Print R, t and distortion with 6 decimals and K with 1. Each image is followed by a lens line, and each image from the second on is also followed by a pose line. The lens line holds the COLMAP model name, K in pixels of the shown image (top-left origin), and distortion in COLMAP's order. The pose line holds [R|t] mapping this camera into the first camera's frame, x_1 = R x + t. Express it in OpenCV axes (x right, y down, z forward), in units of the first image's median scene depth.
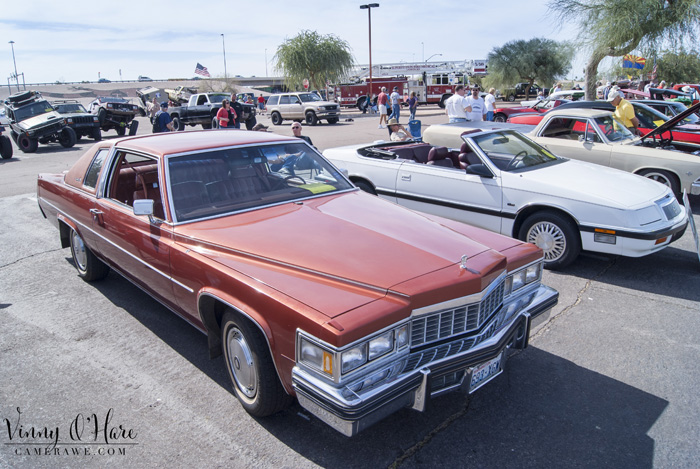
lens RADIAL K [[534.5, 0, 331.9], [0, 534.5, 219.0], [0, 0, 1]] dist [-0.073898, -0.000192]
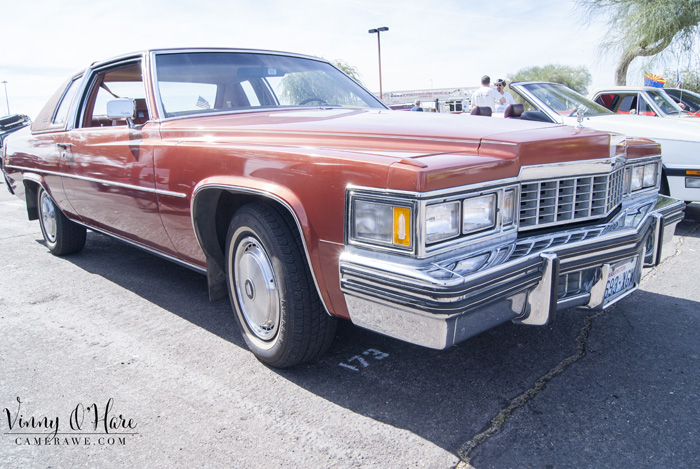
lens RADIAL K [[552.8, 0, 350.0], [0, 552.8, 234.5], [0, 0, 1]] dist [-0.076625, 0.001615]
pose [[0.999609, -0.020855, 0.018651, -0.055589], [0.021972, 0.997845, -0.061834, 0.223995], [-0.017321, 0.062219, 0.997912, 0.261329]]
